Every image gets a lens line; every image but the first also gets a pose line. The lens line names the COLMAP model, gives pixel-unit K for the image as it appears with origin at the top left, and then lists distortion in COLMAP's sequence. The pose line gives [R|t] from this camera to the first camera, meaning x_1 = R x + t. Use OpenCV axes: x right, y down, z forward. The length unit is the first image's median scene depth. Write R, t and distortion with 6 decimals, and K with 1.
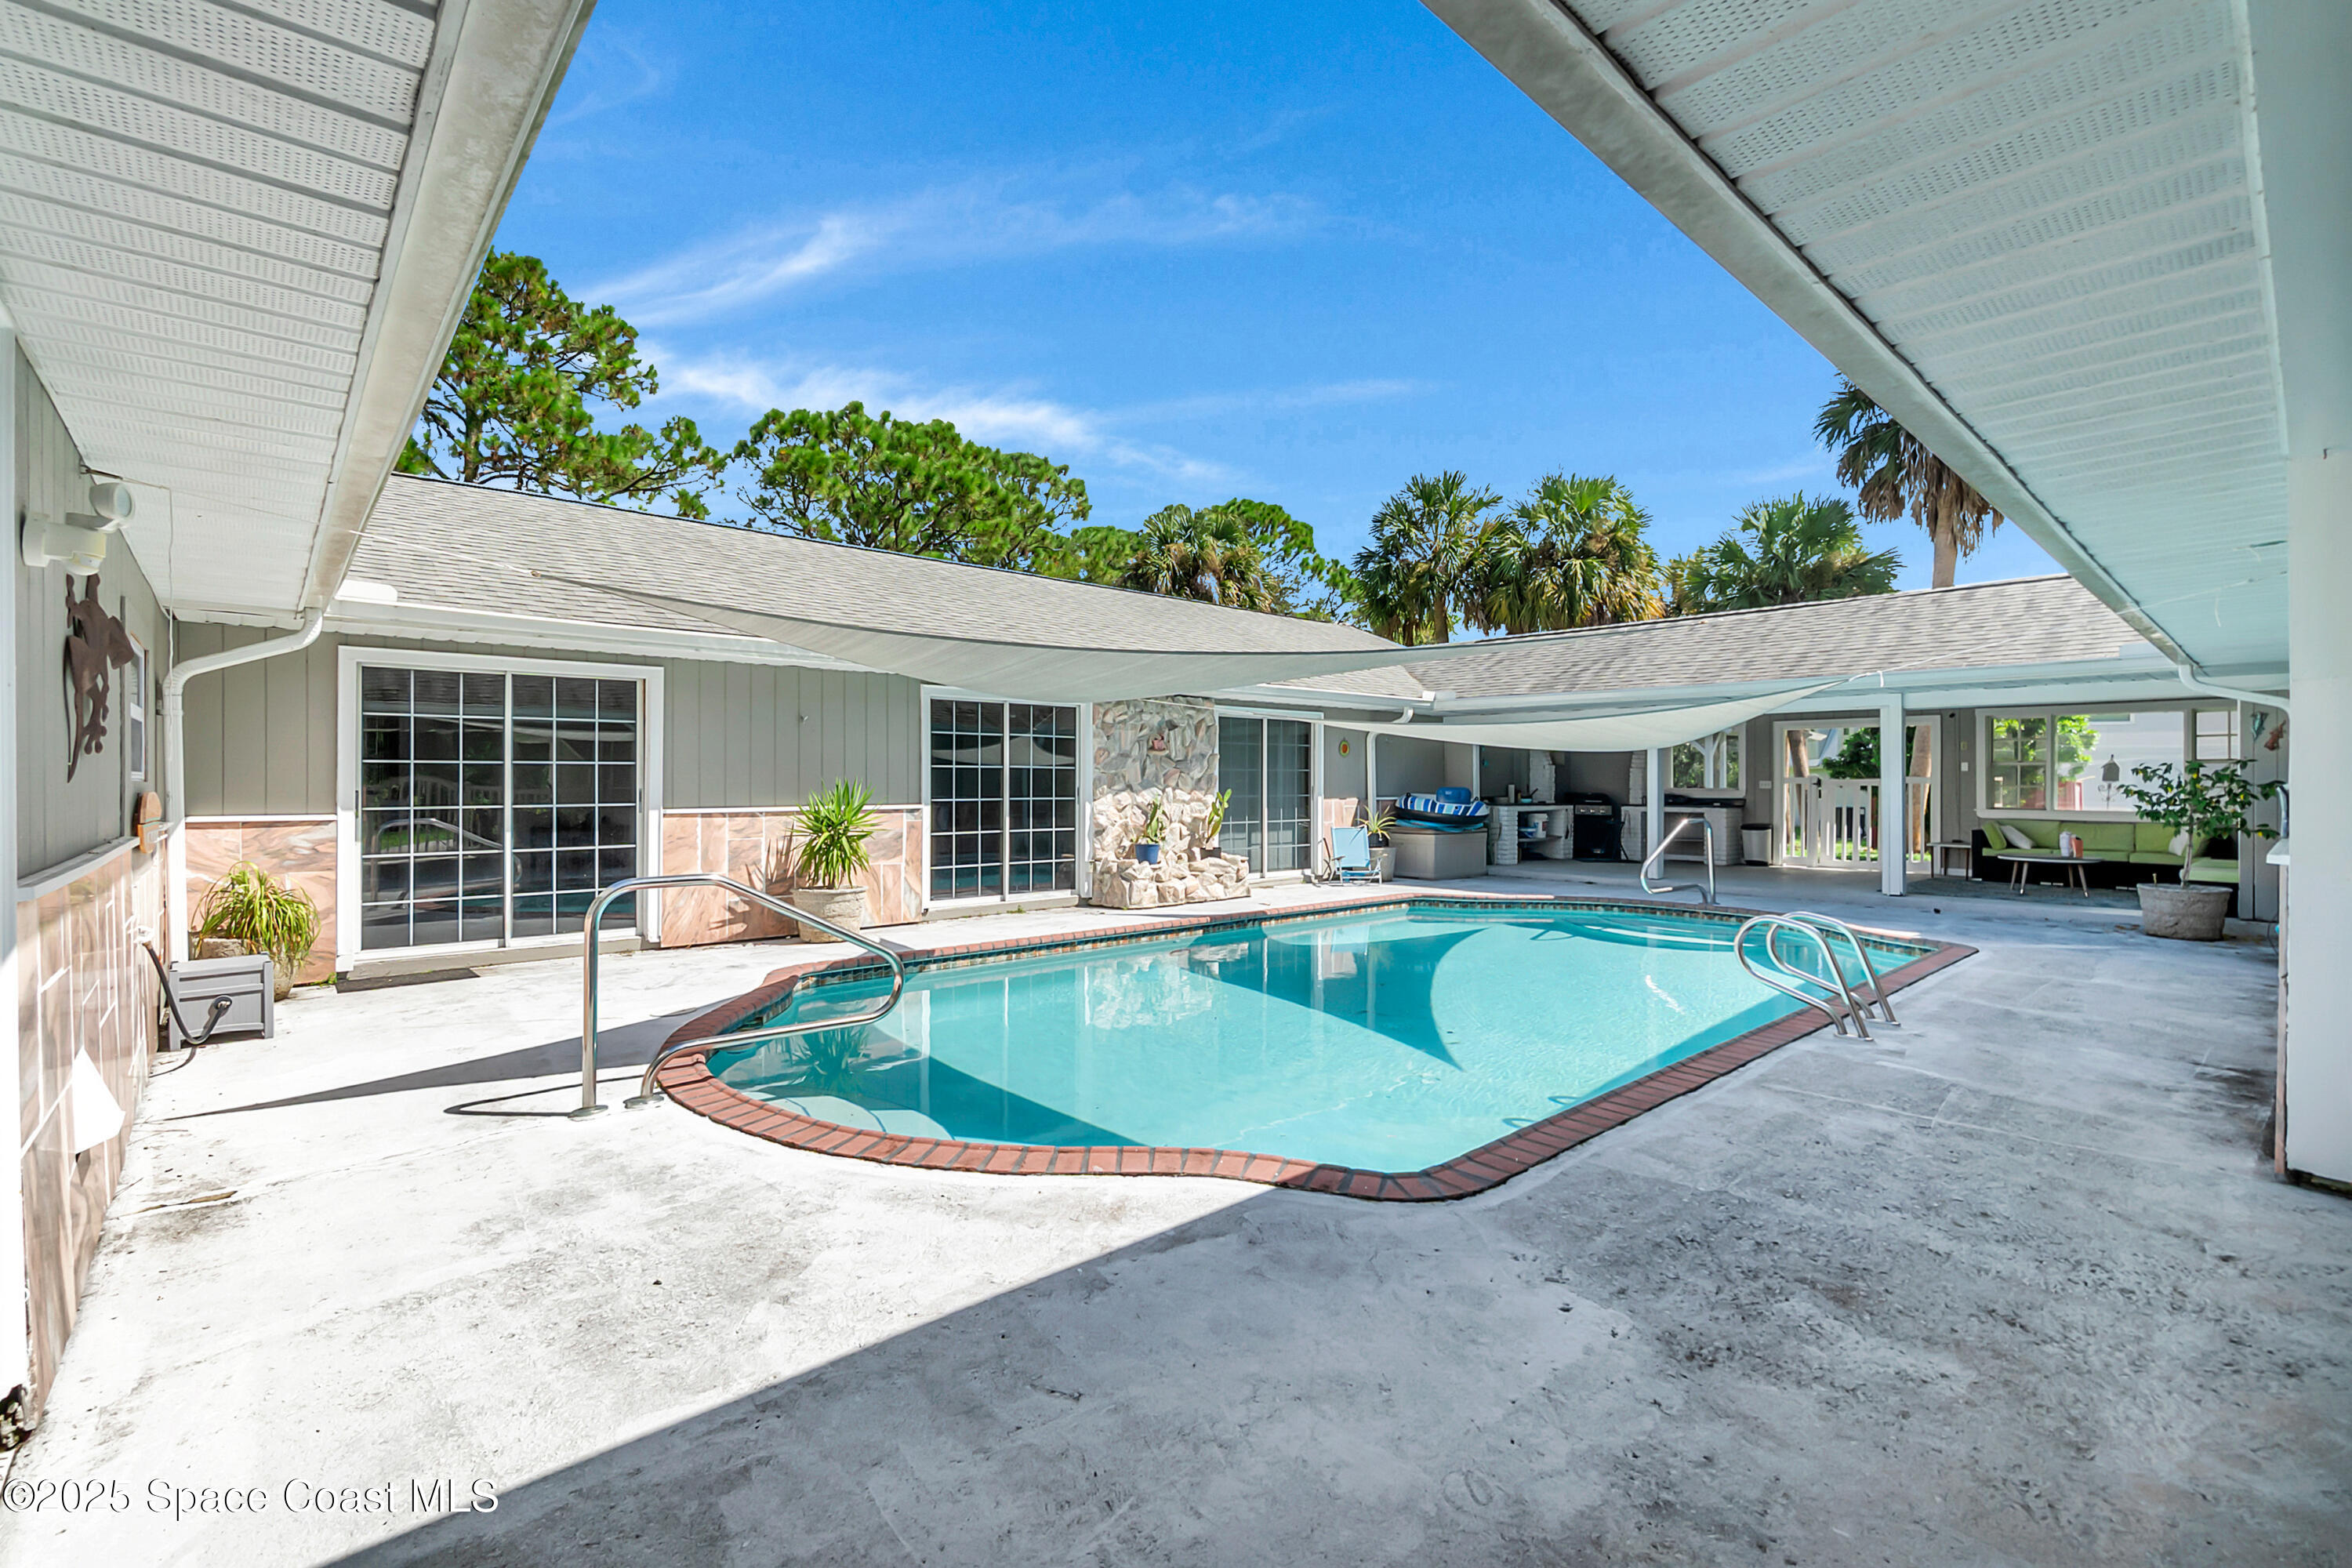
lens RADIAL K [[1031.4, 0, 1151.7], [0, 1031.4, 785.1], [0, 0, 1]] dist [-0.003222, -0.000443]
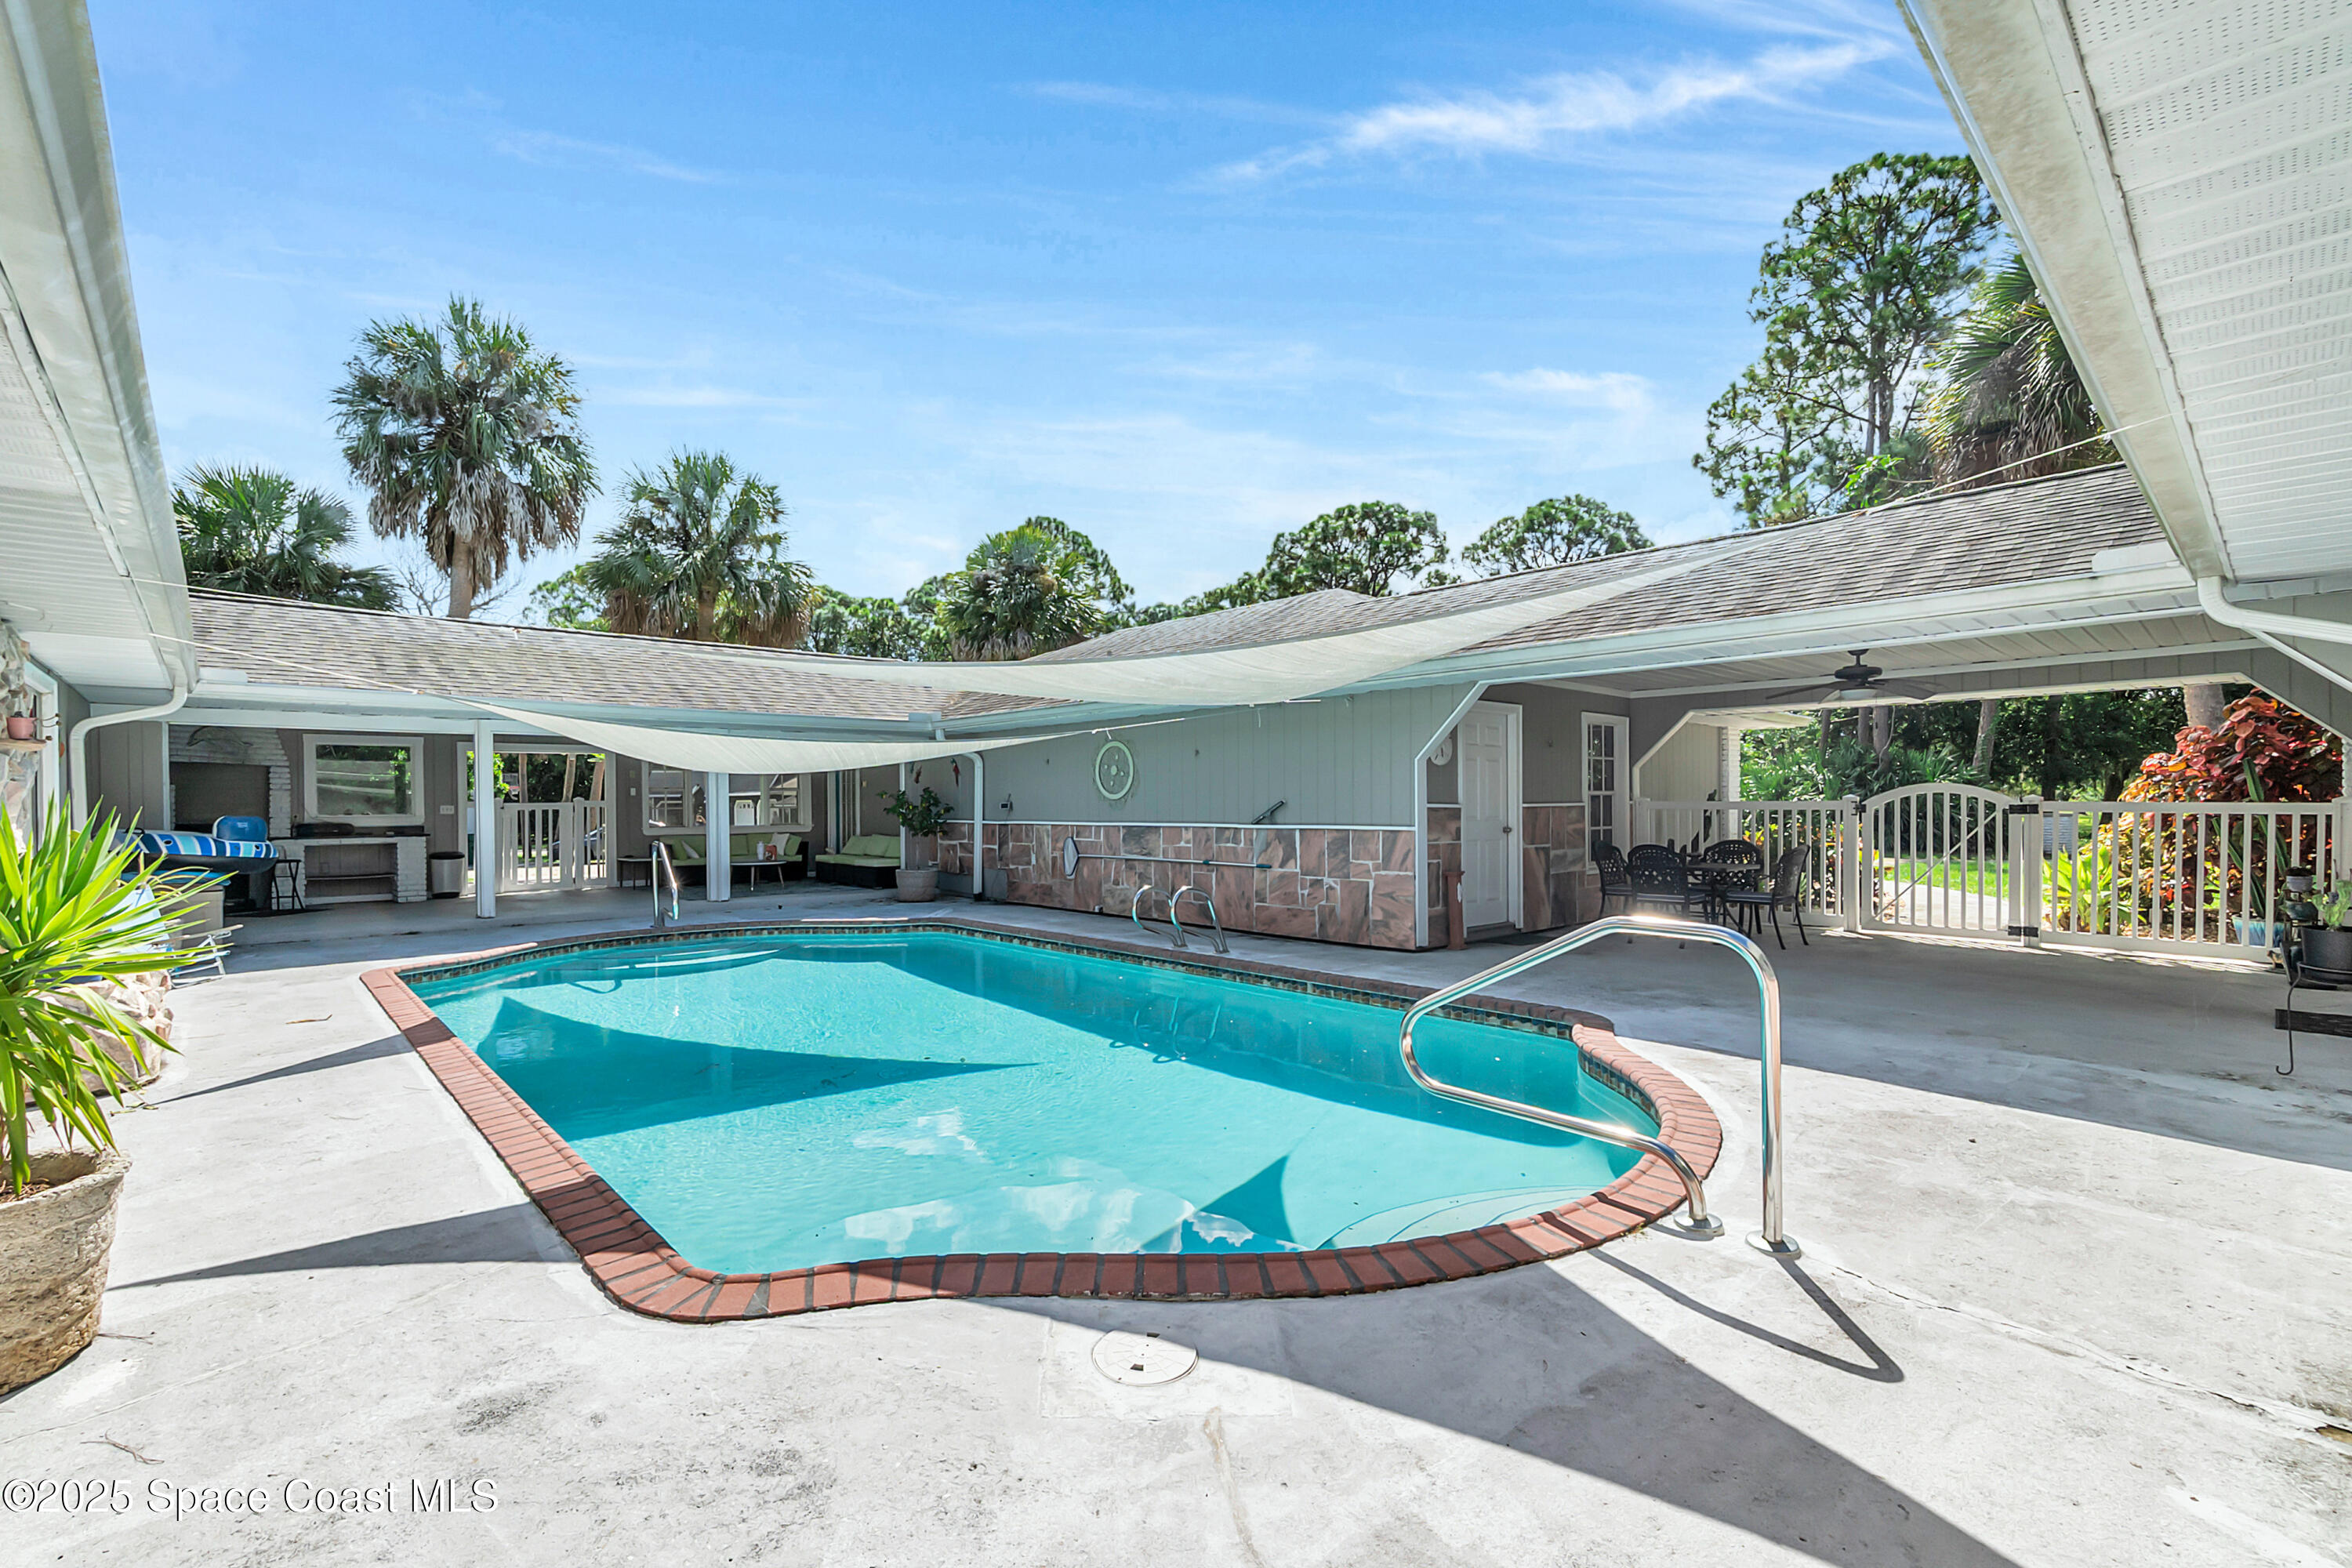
lens RADIAL K [[1031.4, 0, 1160.1], [0, 1031.4, 792.4], [0, 0, 1]] dist [-0.003222, -0.000443]
pose [[-0.017459, 0.008905, 0.999808, -0.647432], [0.012069, 0.999889, -0.008695, -0.000381], [-0.999775, 0.011915, -0.017565, 0.735370]]
